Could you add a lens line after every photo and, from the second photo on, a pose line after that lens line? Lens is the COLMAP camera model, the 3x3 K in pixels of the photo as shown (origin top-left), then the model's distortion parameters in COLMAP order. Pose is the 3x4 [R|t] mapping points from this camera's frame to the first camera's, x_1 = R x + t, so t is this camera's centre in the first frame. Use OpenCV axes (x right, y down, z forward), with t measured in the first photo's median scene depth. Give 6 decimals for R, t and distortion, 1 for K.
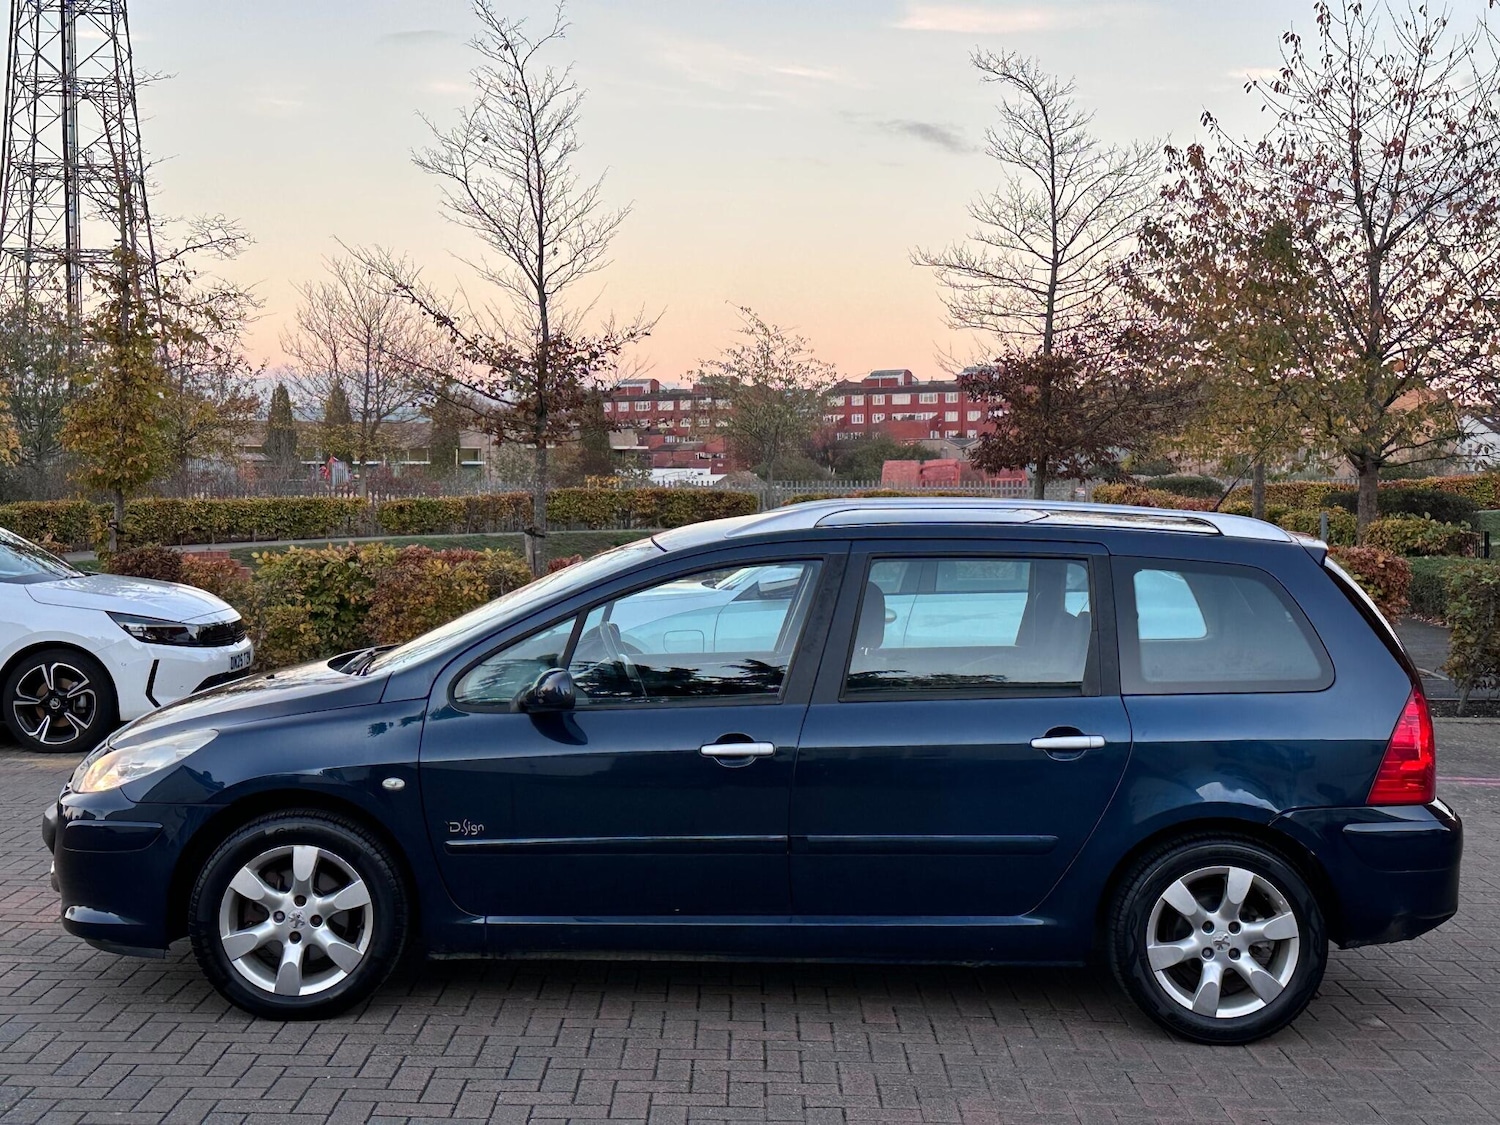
lens RADIAL K [[2009.7, 0, 749.1], [0, 2009.7, 566.7], [0, 0, 1]] dist [0.179168, -0.379203]
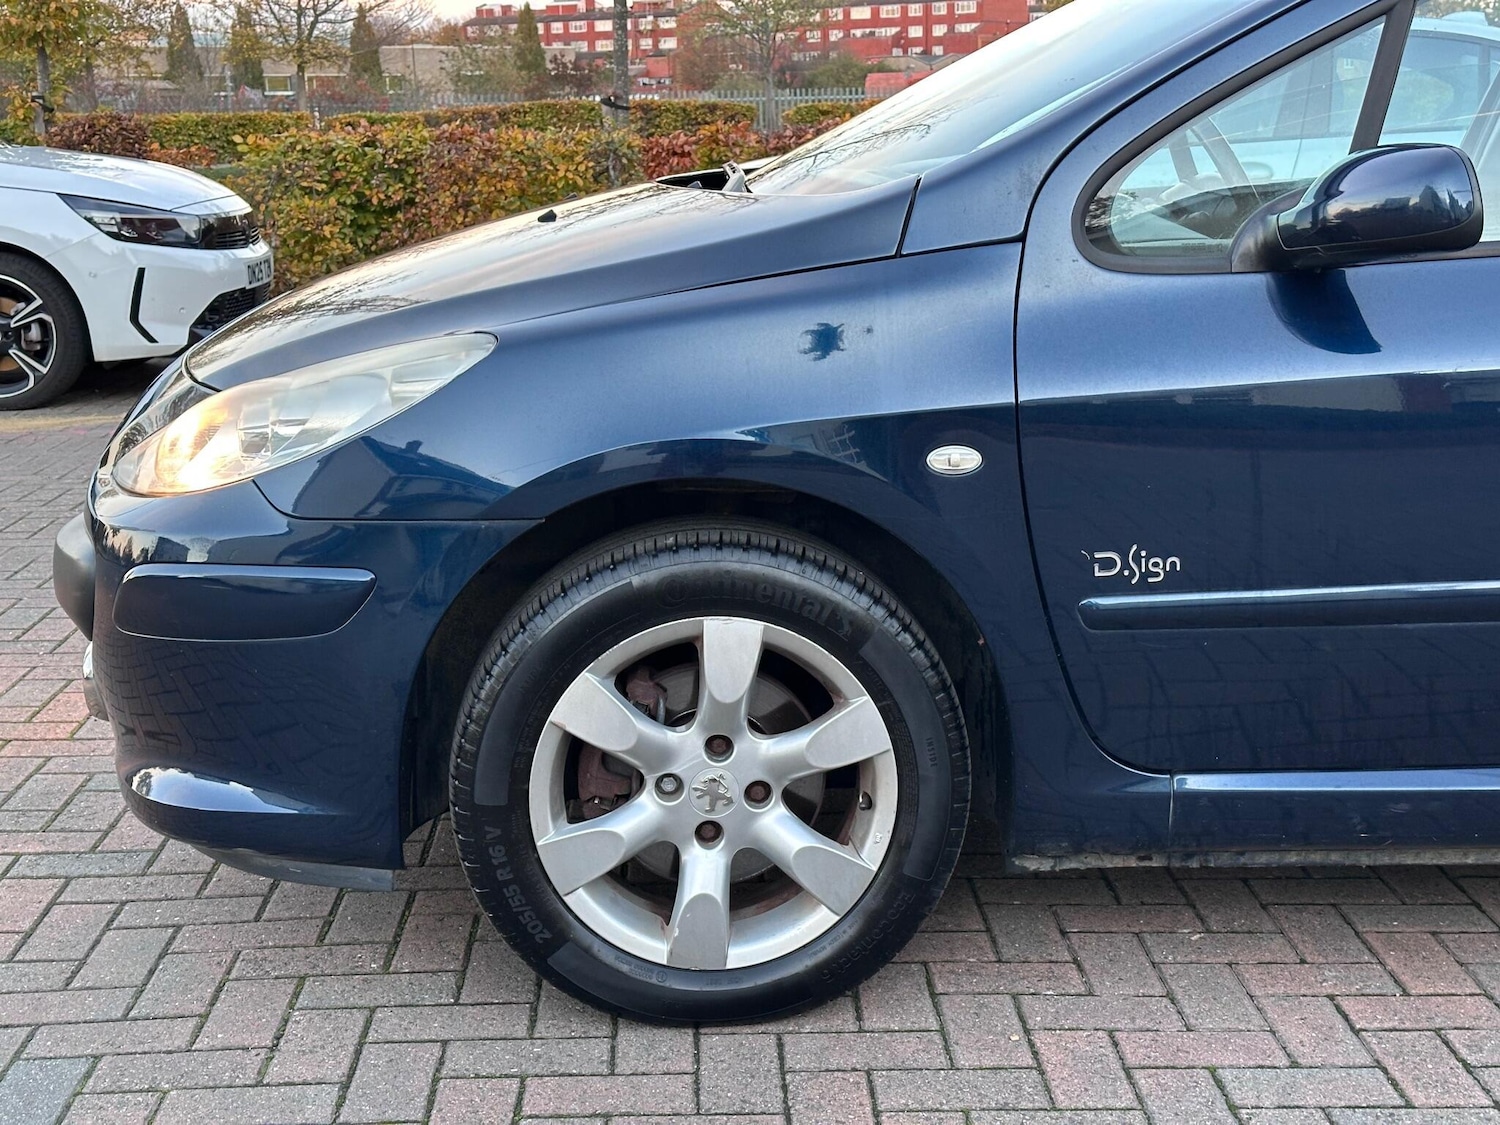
lens RADIAL K [[2009.7, 0, 749.1], [0, 2009.7, 566.7], [0, 0, 1]] dist [0.179168, -0.379203]
pose [[0.998898, -0.028079, 0.037611, -0.121645], [0.021187, 0.984779, 0.172514, 0.031205], [-0.041883, -0.171527, 0.984289, 0.322754]]
